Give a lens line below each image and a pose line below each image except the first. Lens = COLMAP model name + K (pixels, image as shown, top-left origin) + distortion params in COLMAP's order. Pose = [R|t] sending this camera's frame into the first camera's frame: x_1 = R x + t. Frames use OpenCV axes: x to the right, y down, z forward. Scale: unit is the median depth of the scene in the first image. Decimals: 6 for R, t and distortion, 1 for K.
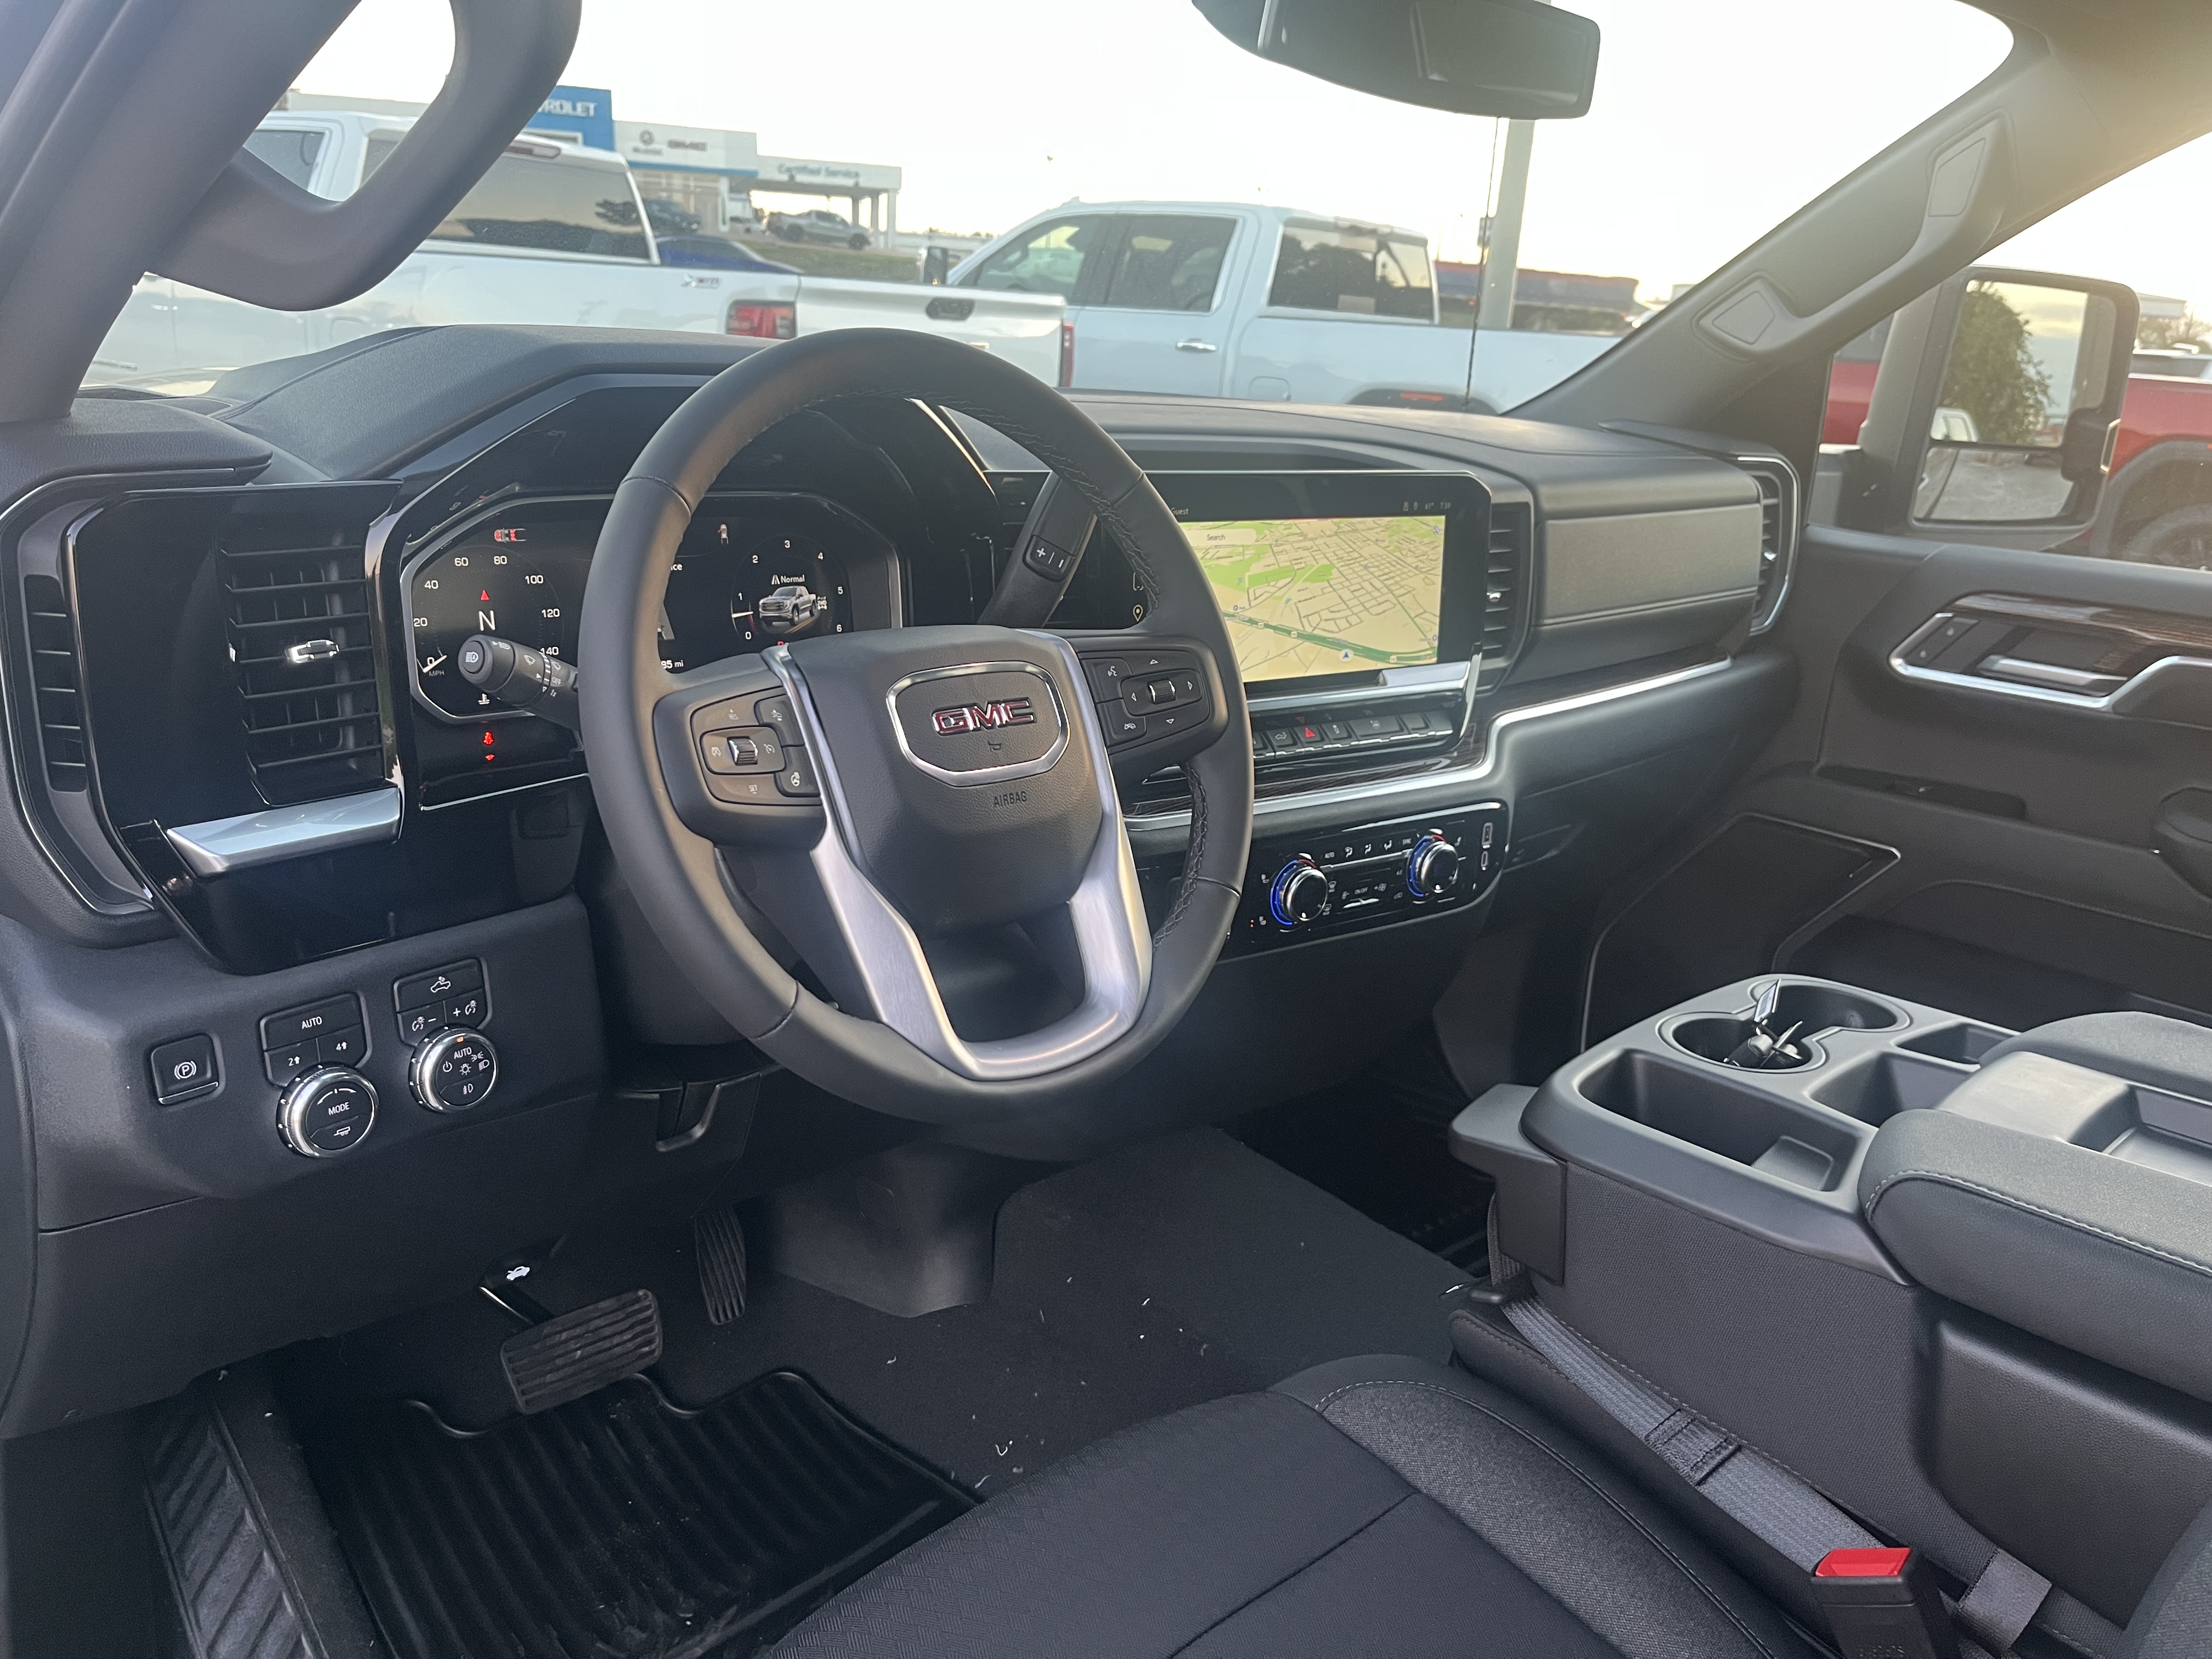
lens RADIAL K [[1681.1, 0, 1100.8], [0, 1681.1, 818.7], [0, 0, 1]] dist [0.079851, -0.113731]
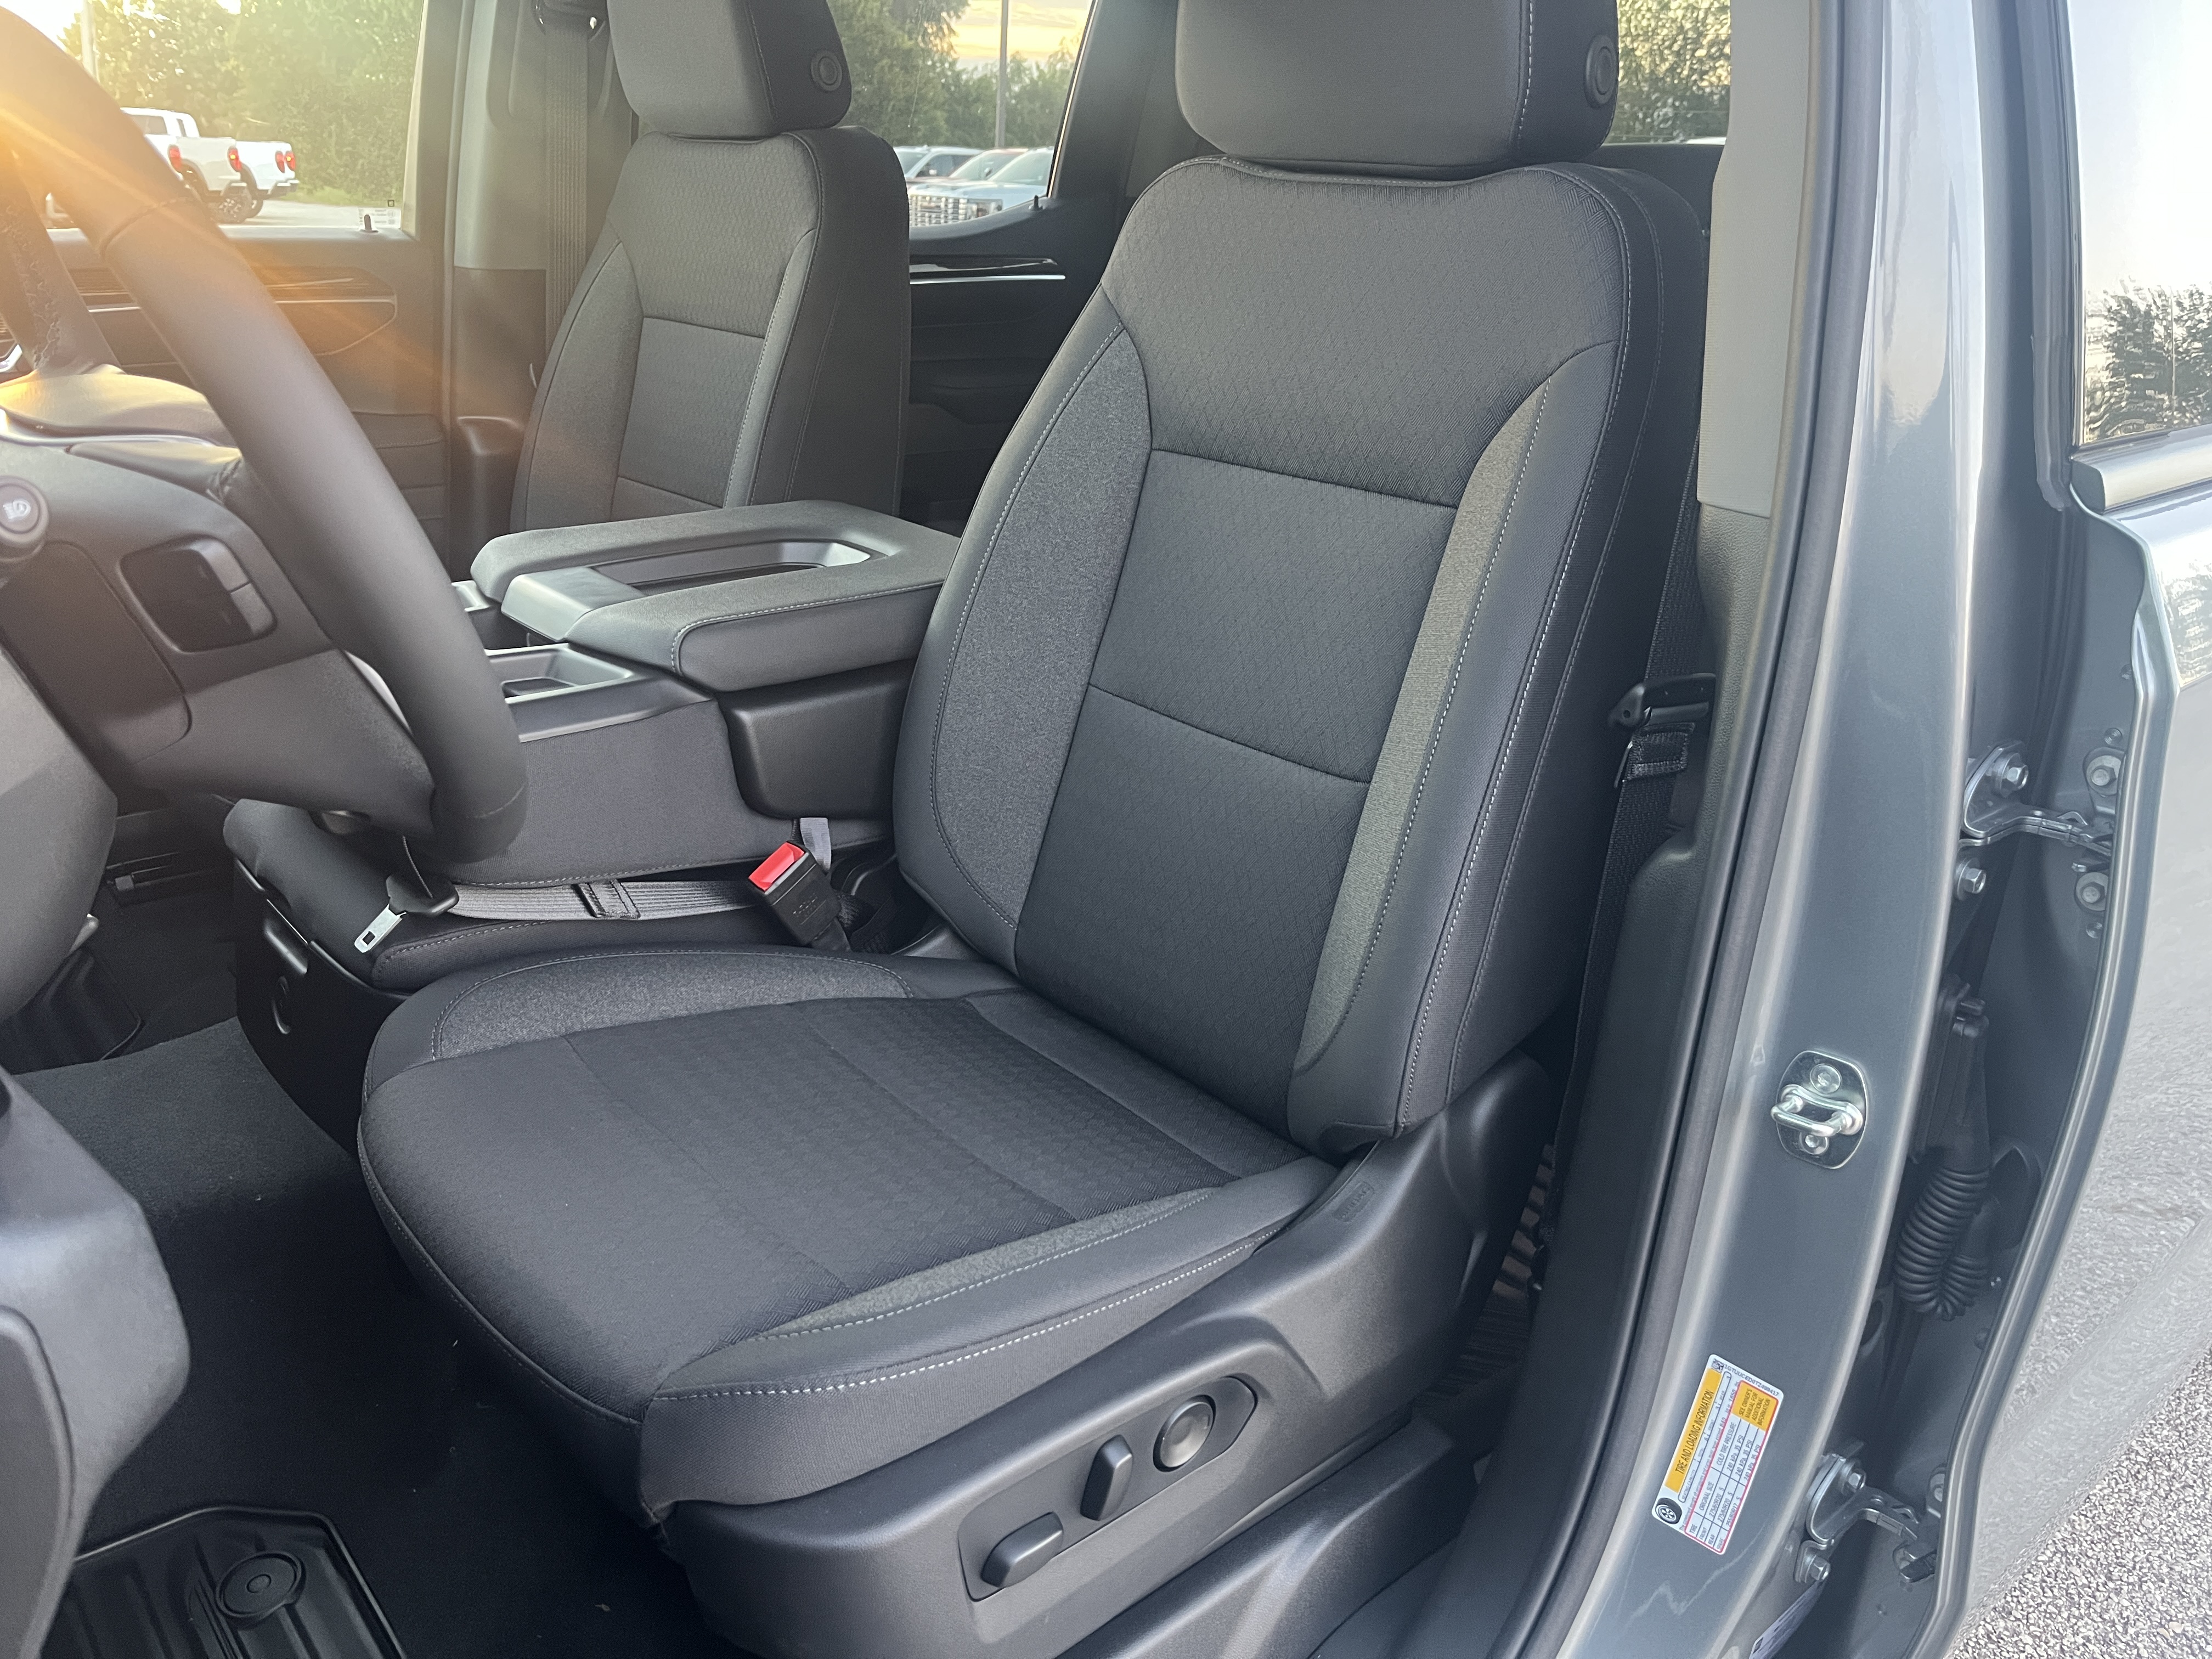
lens RADIAL K [[1681.1, 0, 1100.8], [0, 1681.1, 818.7], [0, 0, 1]] dist [0.079851, -0.113731]
pose [[0.049449, -0.405940, 0.912561, -0.685330], [0.231414, 0.893472, 0.384909, -0.093877], [-0.971598, 0.192145, 0.138122, 0.365588]]
